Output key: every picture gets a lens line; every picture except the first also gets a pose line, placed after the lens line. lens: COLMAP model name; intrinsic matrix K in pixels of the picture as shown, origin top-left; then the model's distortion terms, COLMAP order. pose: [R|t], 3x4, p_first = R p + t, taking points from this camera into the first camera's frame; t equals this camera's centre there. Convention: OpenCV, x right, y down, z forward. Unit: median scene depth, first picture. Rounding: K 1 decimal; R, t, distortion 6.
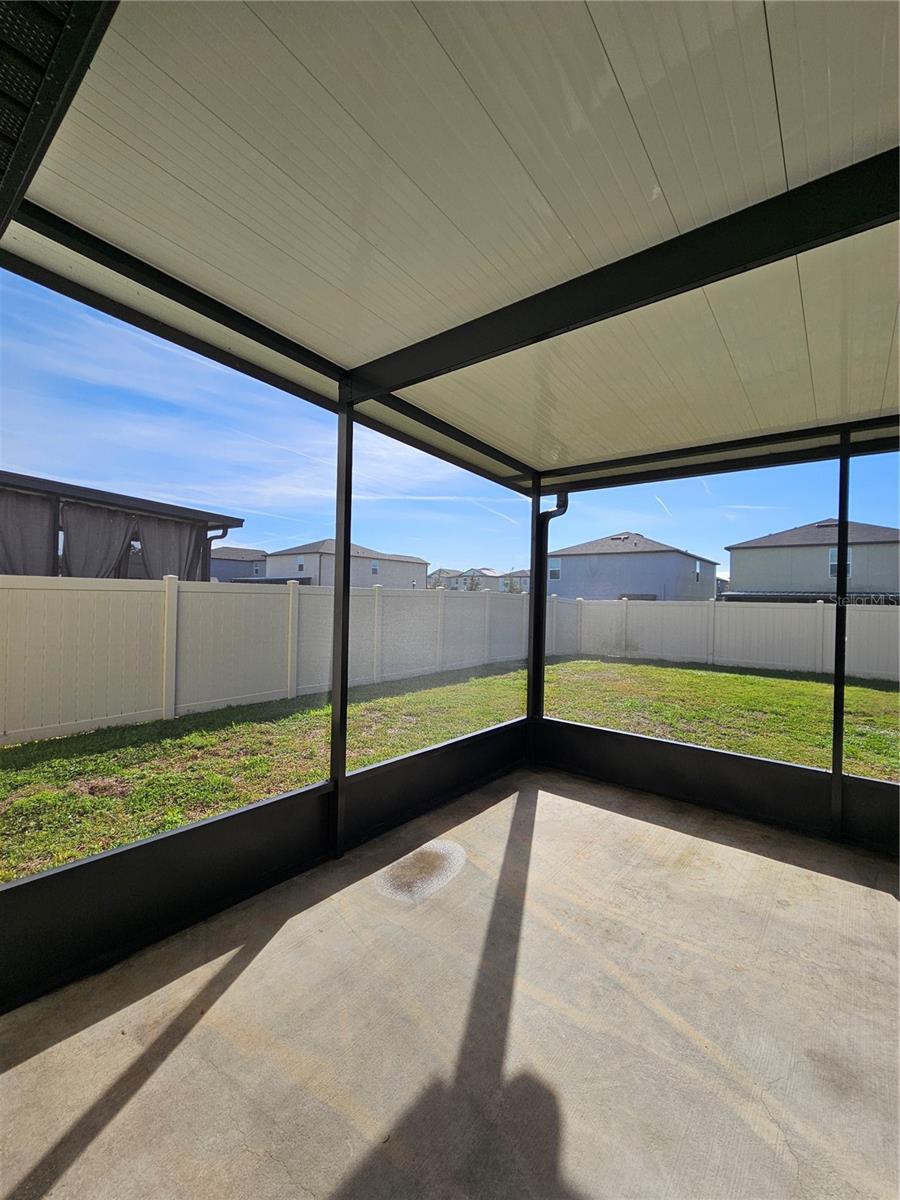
lens RADIAL K [[492.0, 0, 446.9], [0, 492.0, 605.4], [0, 0, 1]] dist [-0.004031, 0.001066]
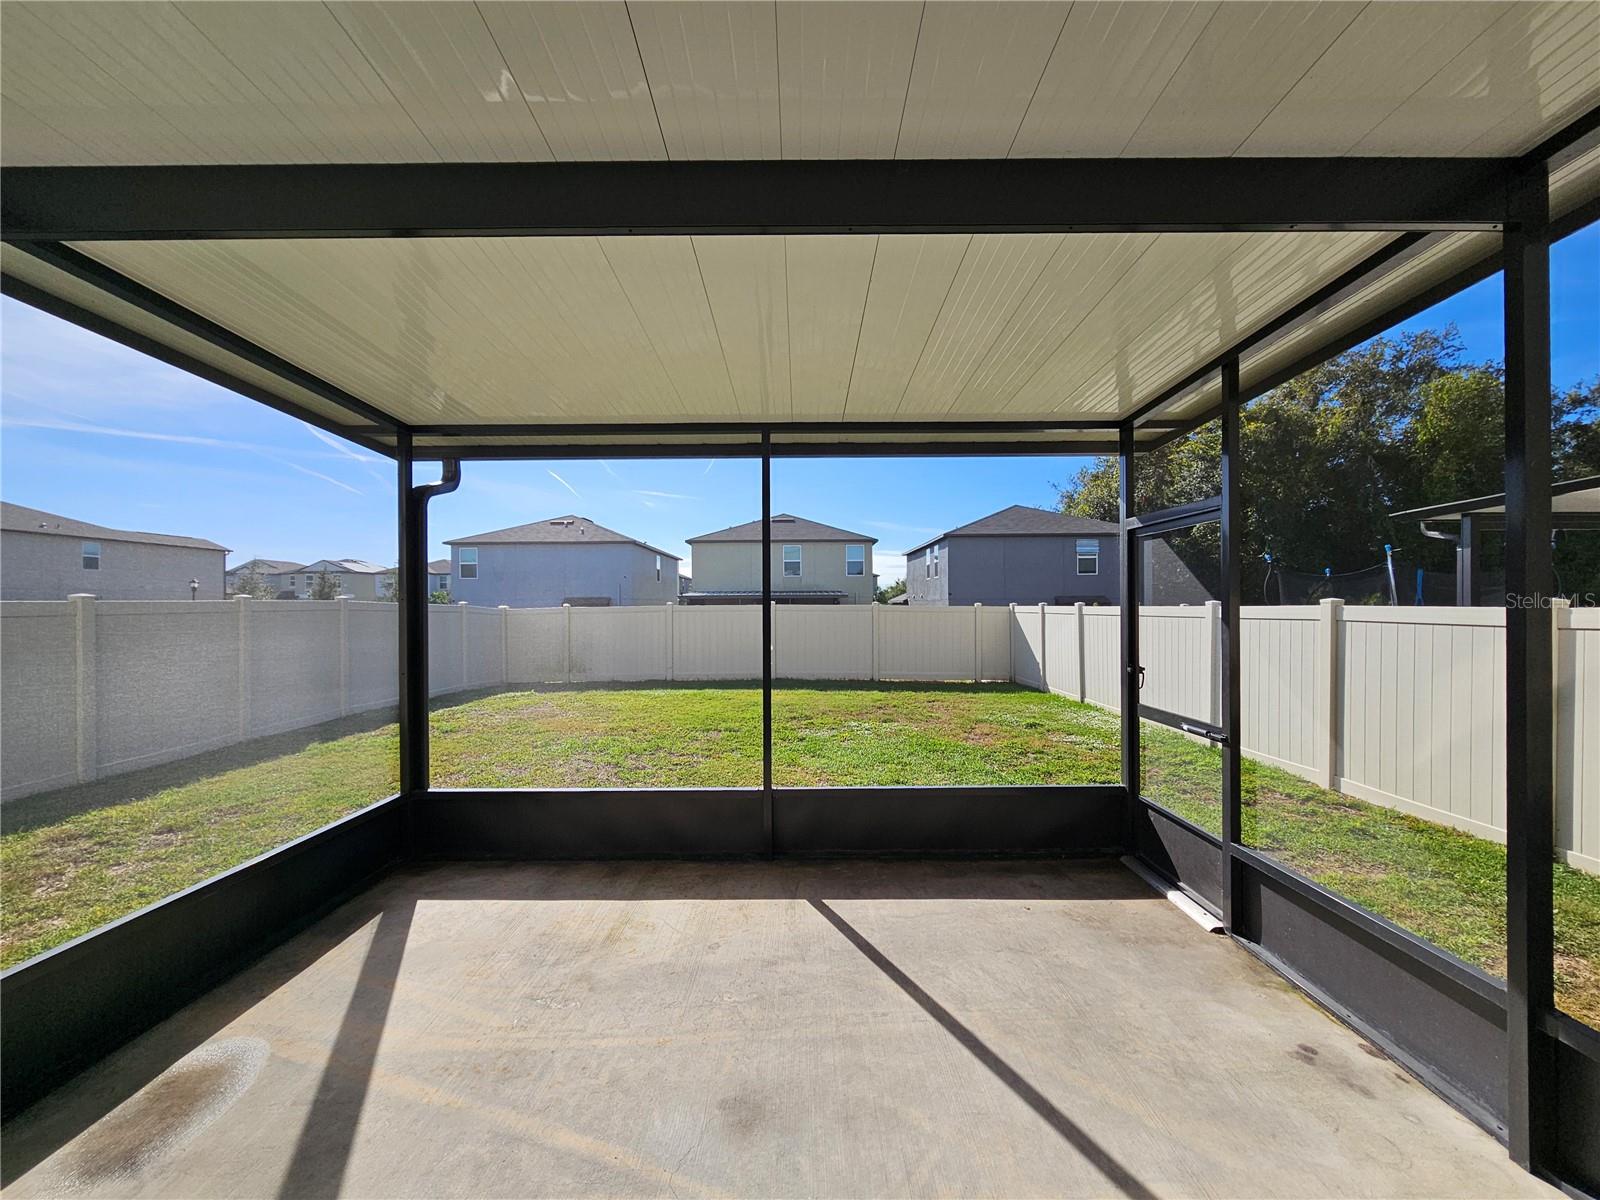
lens RADIAL K [[656.1, 0, 802.1], [0, 656.1, 606.8], [0, 0, 1]] dist [-0.004031, 0.001066]
pose [[0.779386, -0.031853, 0.625733, 0.054838], [0.035631, 0.999344, 0.006491, -0.015210], [-0.625529, 0.017236, 0.780010, -0.039685]]
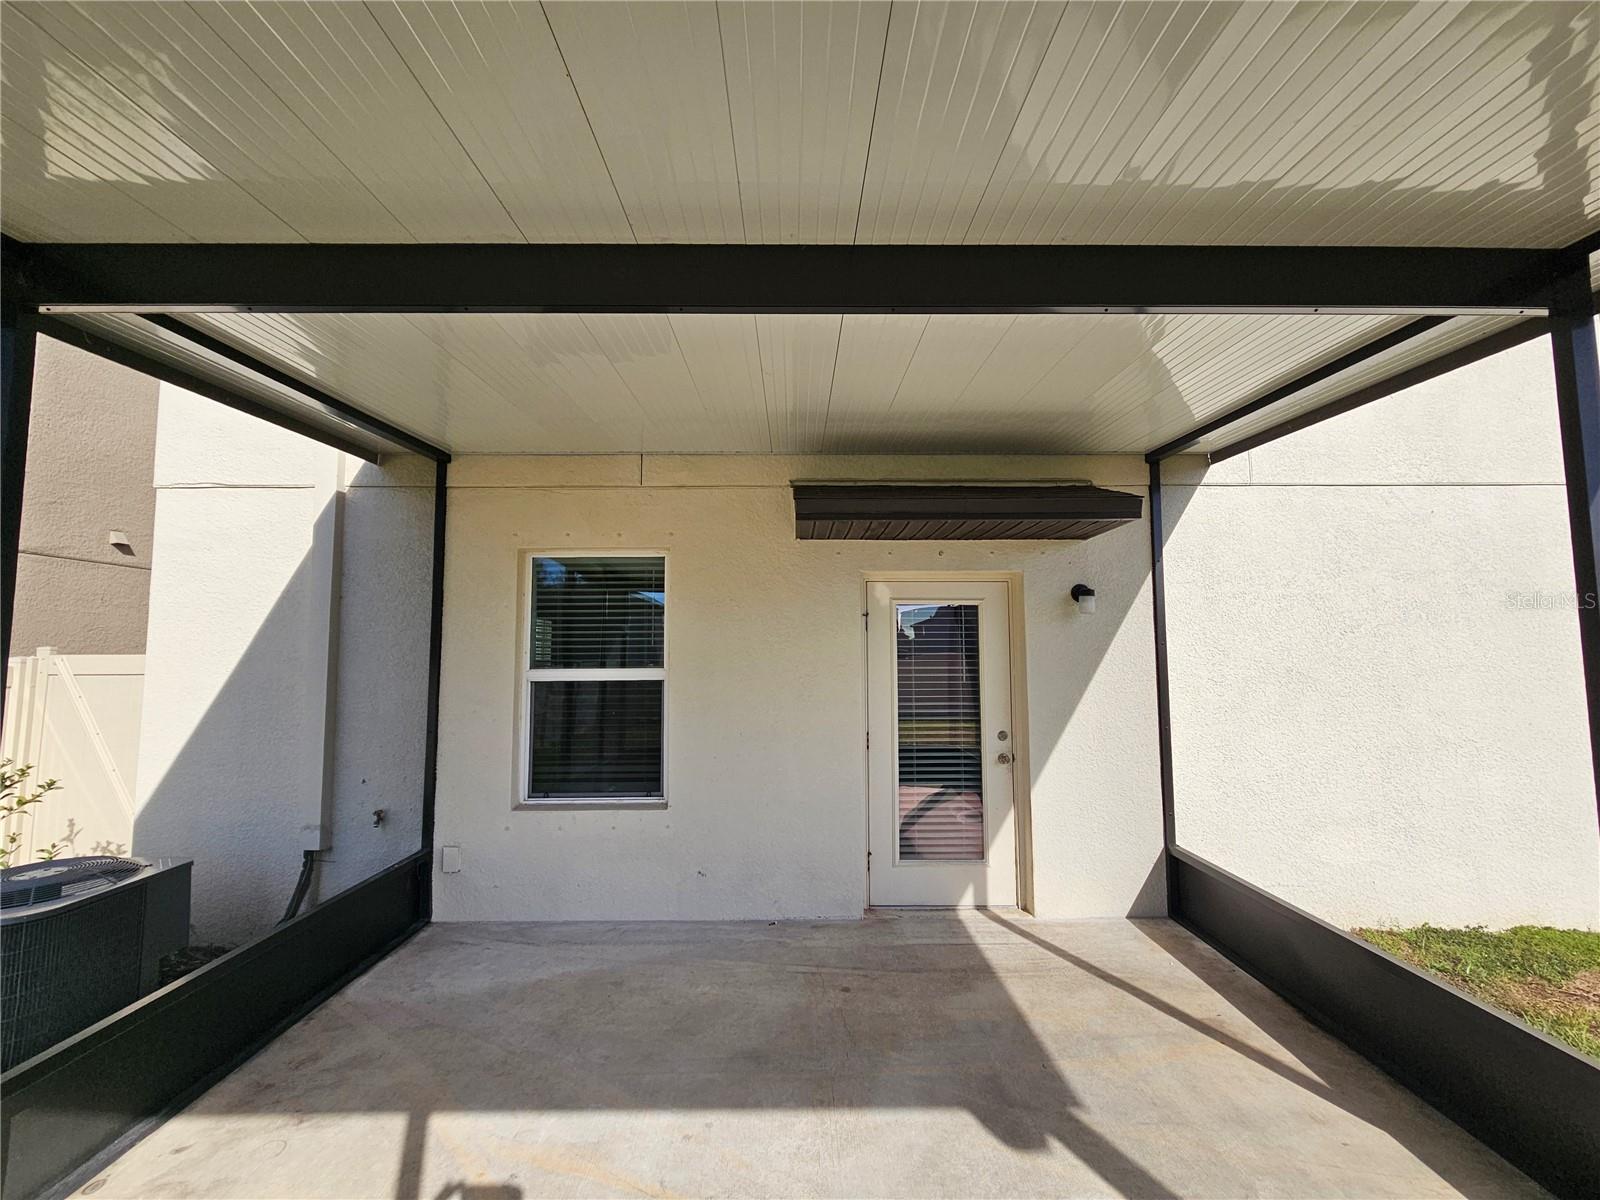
lens RADIAL K [[656.1, 0, 806.4], [0, 656.1, 591.0], [0, 0, 1]] dist [-0.004031, 0.001066]
pose [[-0.760902, -0.084403, -0.643354, 0.996245], [-0.028898, 0.994928, -0.096348, -0.054986], [0.648223, -0.054720, -0.759482, 1.155815]]
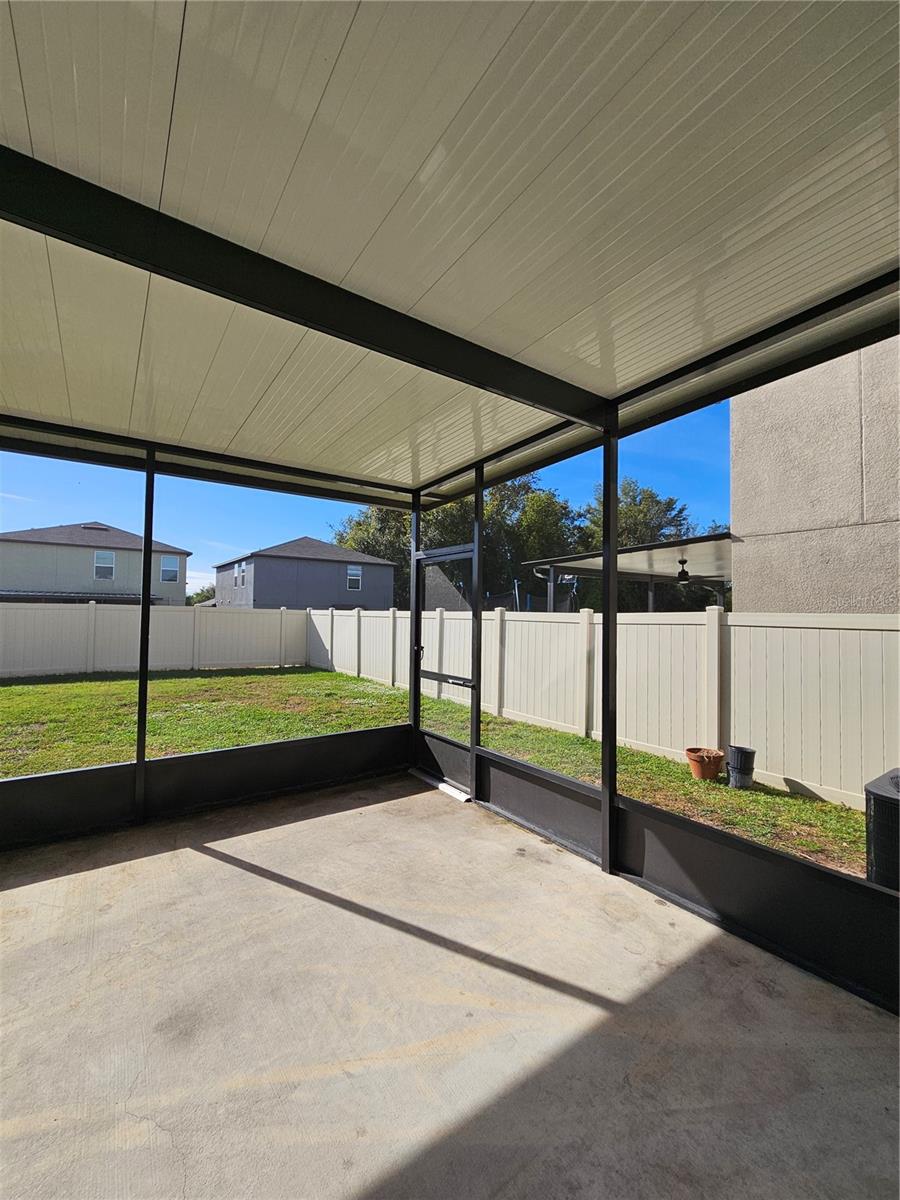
lens RADIAL K [[492.0, 0, 443.4], [0, 492.0, 605.1], [0, 0, 1]] dist [-0.004031, 0.001066]
pose [[0.272827, -0.006899, 0.962038, -0.055051], [0.007553, 0.999959, 0.005029, -0.003350], [-0.962033, 0.005894, 0.272868, 0.050739]]
